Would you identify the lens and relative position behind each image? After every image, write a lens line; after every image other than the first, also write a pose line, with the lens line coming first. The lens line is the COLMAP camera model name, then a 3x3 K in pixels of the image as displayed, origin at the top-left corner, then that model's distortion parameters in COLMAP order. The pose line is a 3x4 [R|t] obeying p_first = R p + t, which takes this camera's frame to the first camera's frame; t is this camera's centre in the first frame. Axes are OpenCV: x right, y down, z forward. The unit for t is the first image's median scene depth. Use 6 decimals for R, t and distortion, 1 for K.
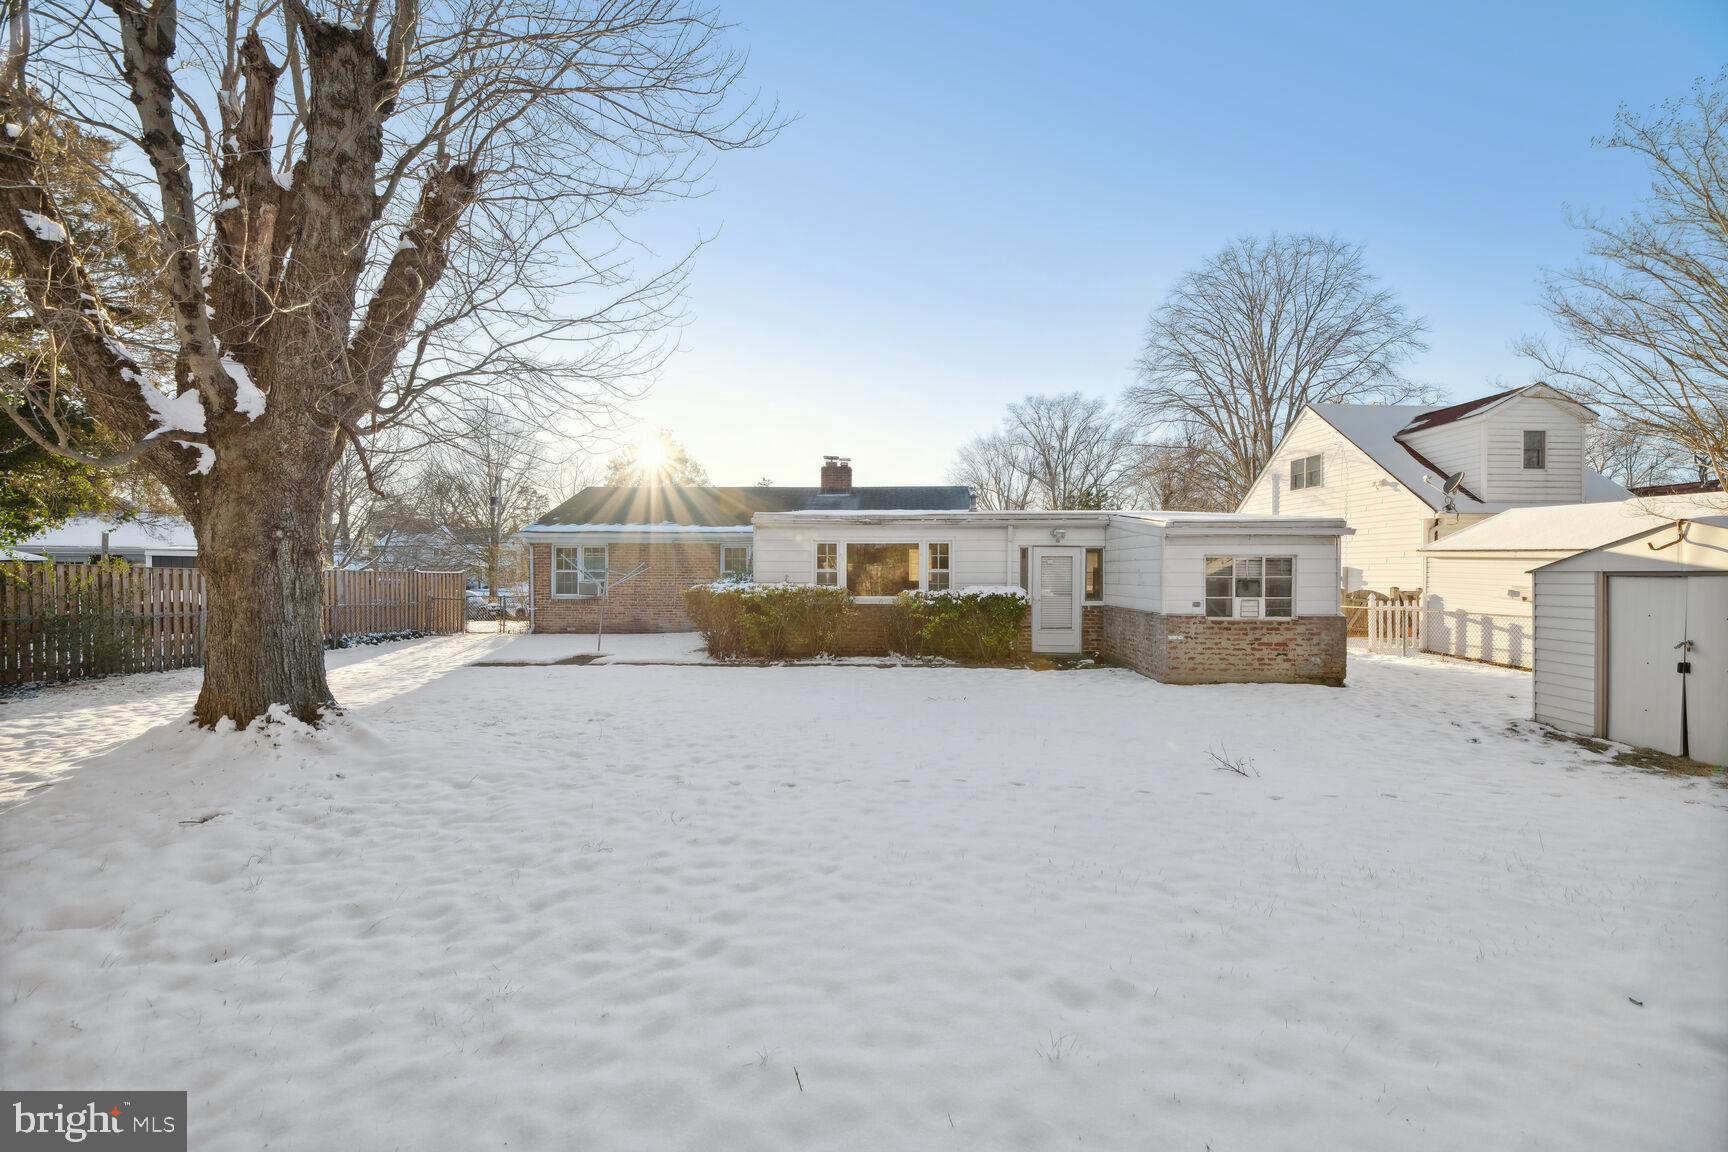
lens RADIAL K [[683.3, 0, 864.0], [0, 683.3, 576.0], [0, 0, 1]] dist [-0.000438, -0.000021]
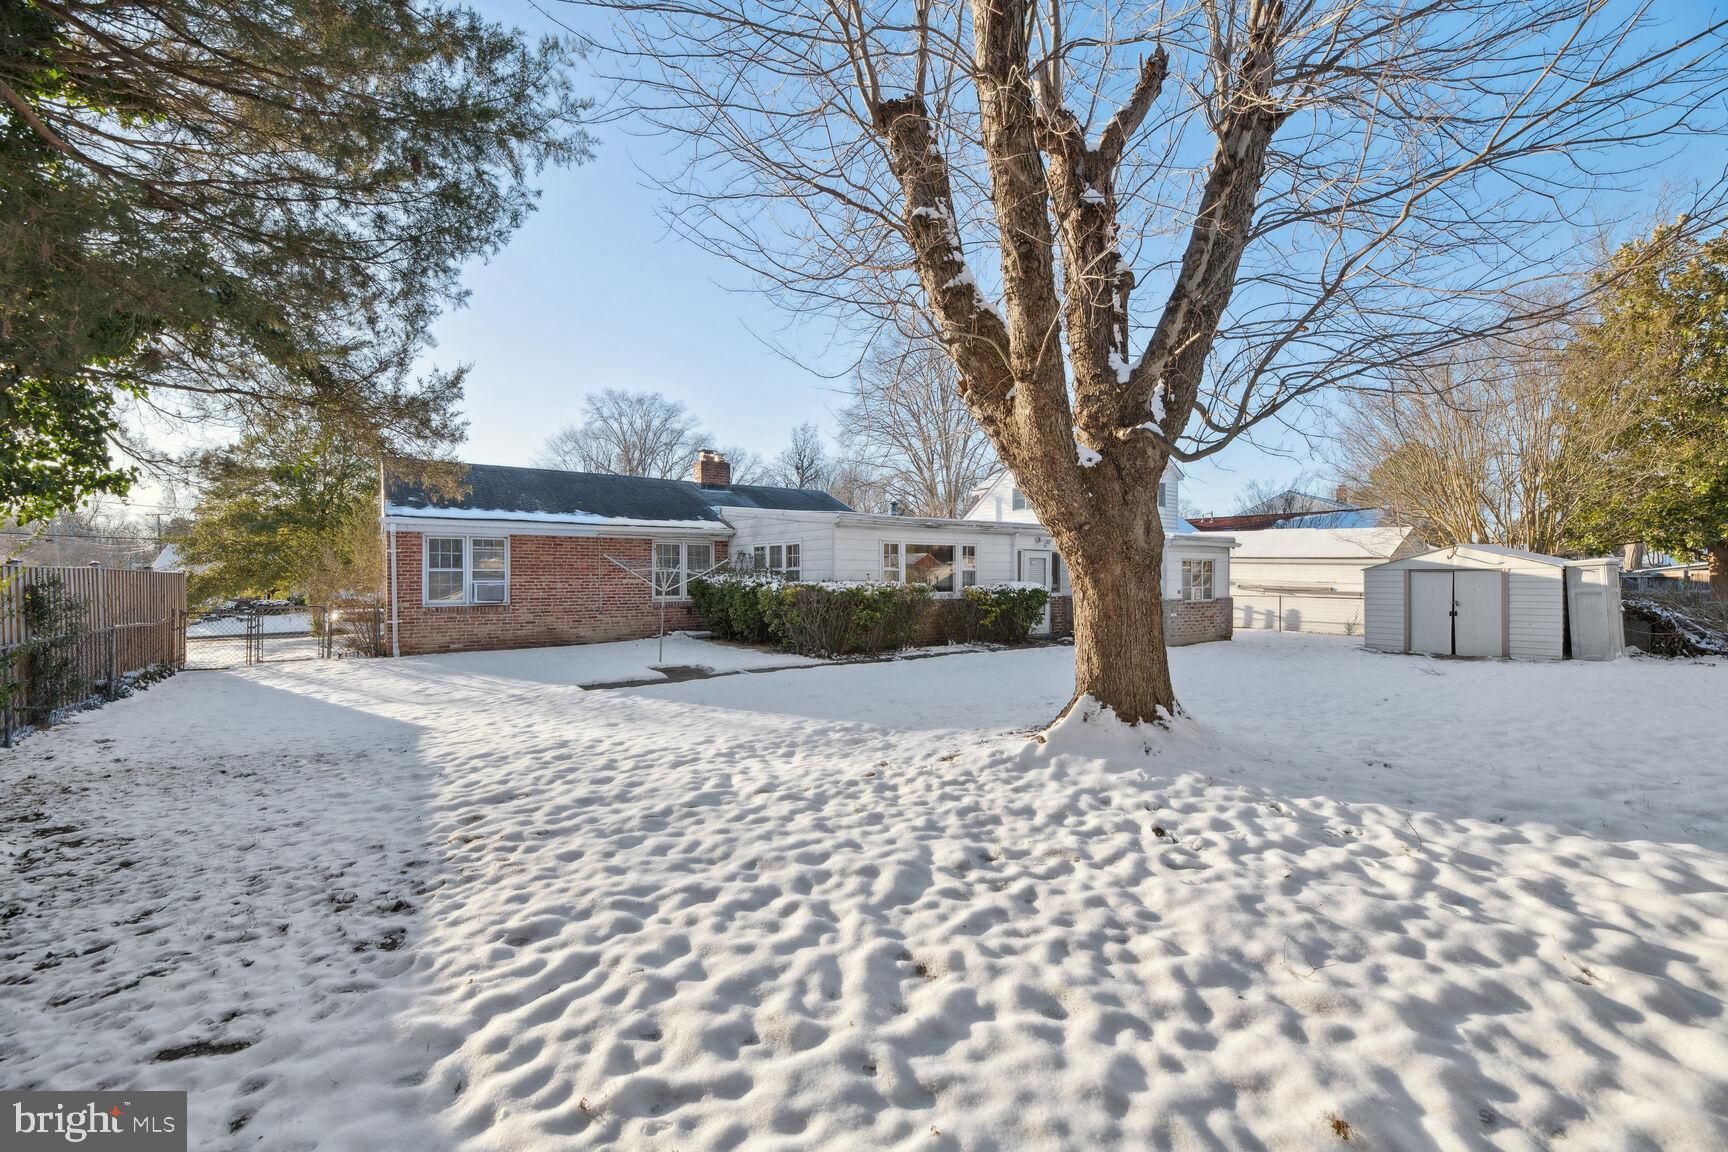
lens RADIAL K [[683.3, 0, 864.0], [0, 683.3, 576.0], [0, 0, 1]] dist [-0.000438, -0.000021]
pose [[0.807279, -0.005274, 0.590146, -0.508435], [0.005185, 0.999985, 0.001844, 0.000270], [-0.590147, 0.001572, 0.807295, 0.113744]]
